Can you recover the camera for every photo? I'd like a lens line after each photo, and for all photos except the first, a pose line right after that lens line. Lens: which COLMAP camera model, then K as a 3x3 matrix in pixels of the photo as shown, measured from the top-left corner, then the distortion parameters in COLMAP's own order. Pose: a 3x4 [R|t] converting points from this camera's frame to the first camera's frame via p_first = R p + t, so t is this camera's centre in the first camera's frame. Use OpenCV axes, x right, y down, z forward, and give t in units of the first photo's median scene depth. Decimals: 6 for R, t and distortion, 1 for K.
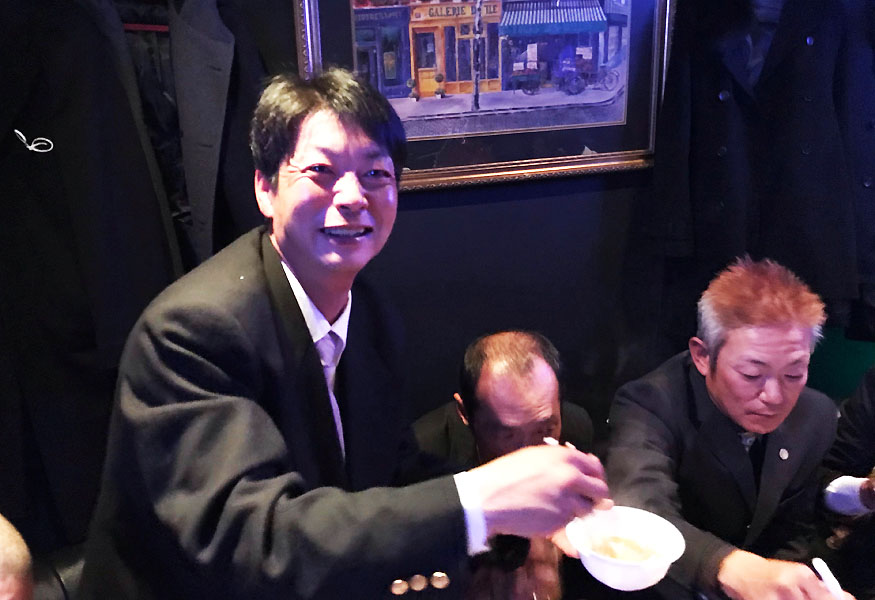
lens RADIAL K [[726.9, 0, 428.1], [0, 726.9, 298.3], [0, 0, 1]] dist [0.000101, 0.002880]
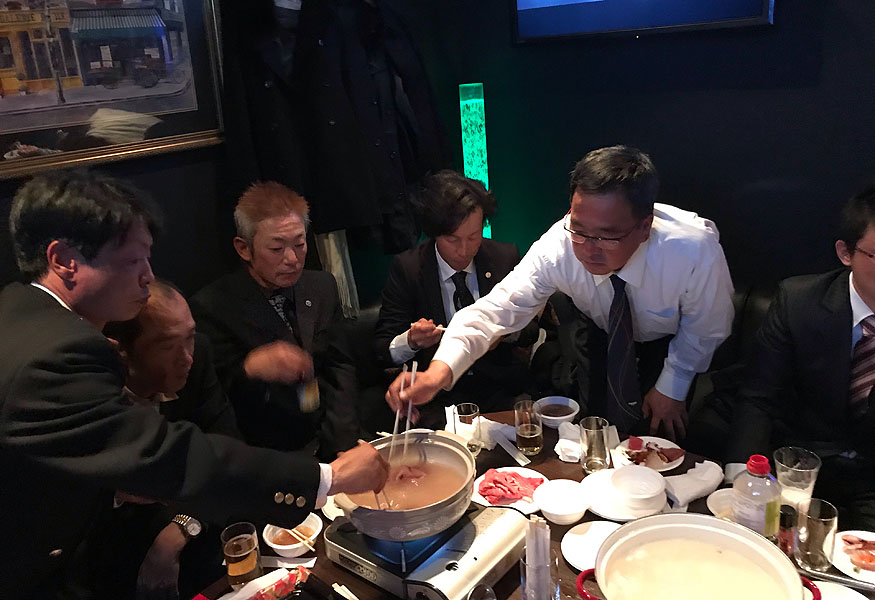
lens RADIAL K [[726.9, 0, 428.1], [0, 726.9, 298.3], [0, 0, 1]] dist [0.000101, 0.002880]
pose [[0.871287, -0.168692, 0.460871, -0.011758], [0.169268, 0.984740, 0.040438, 0.095264], [-0.460659, 0.042777, 0.886546, -0.272559]]
